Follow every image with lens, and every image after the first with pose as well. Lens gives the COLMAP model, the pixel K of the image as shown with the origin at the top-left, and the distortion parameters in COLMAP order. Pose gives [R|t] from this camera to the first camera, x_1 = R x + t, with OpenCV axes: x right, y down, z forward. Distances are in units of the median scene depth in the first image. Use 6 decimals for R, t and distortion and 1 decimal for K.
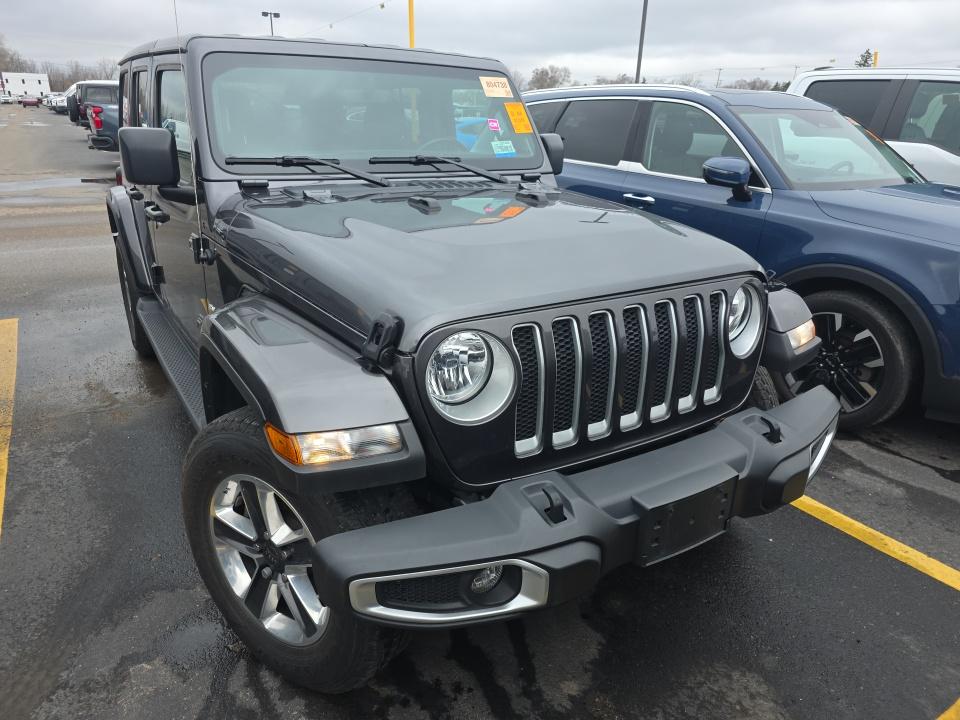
lens RADIAL K [[682.0, 0, 476.8], [0, 682.0, 358.2], [0, 0, 1]] dist [0.006752, 0.000098]
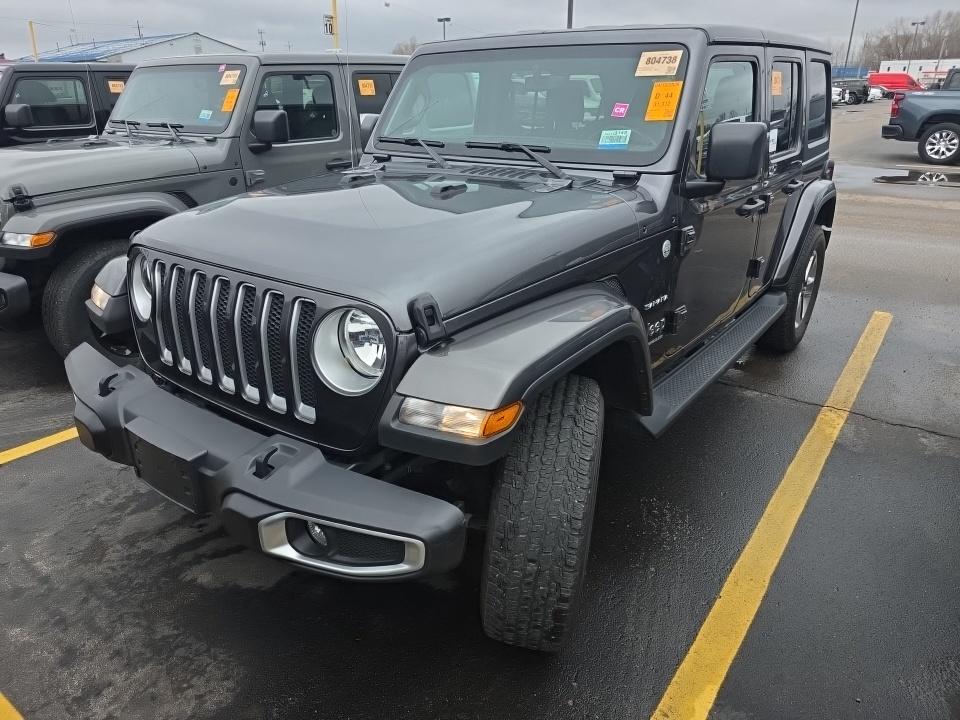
lens RADIAL K [[683.9, 0, 476.4], [0, 683.9, 362.0], [0, 0, 1]] dist [0.007714, -0.000275]
pose [[0.345006, 0.337989, -0.875634, 1.111638], [-0.320082, 0.919359, 0.228752, -0.269354], [0.882337, 0.201354, 0.425368, 0.747999]]
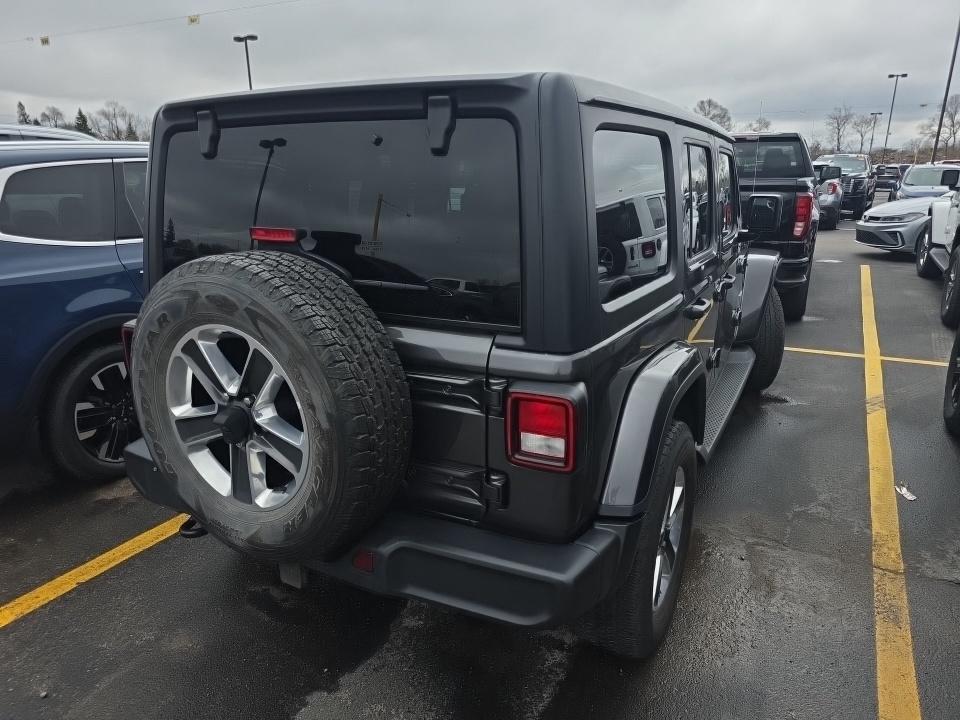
lens RADIAL K [[665.0, 0, 480.0], [0, 665.0, 360.0], [0, 0, 1]] dist [-0.121616, 0.001292]
pose [[-0.508702, -0.285950, 0.812068, -1.493811], [0.311413, 0.818251, 0.483205, -0.896335], [-0.802648, 0.498696, -0.327197, 2.283886]]
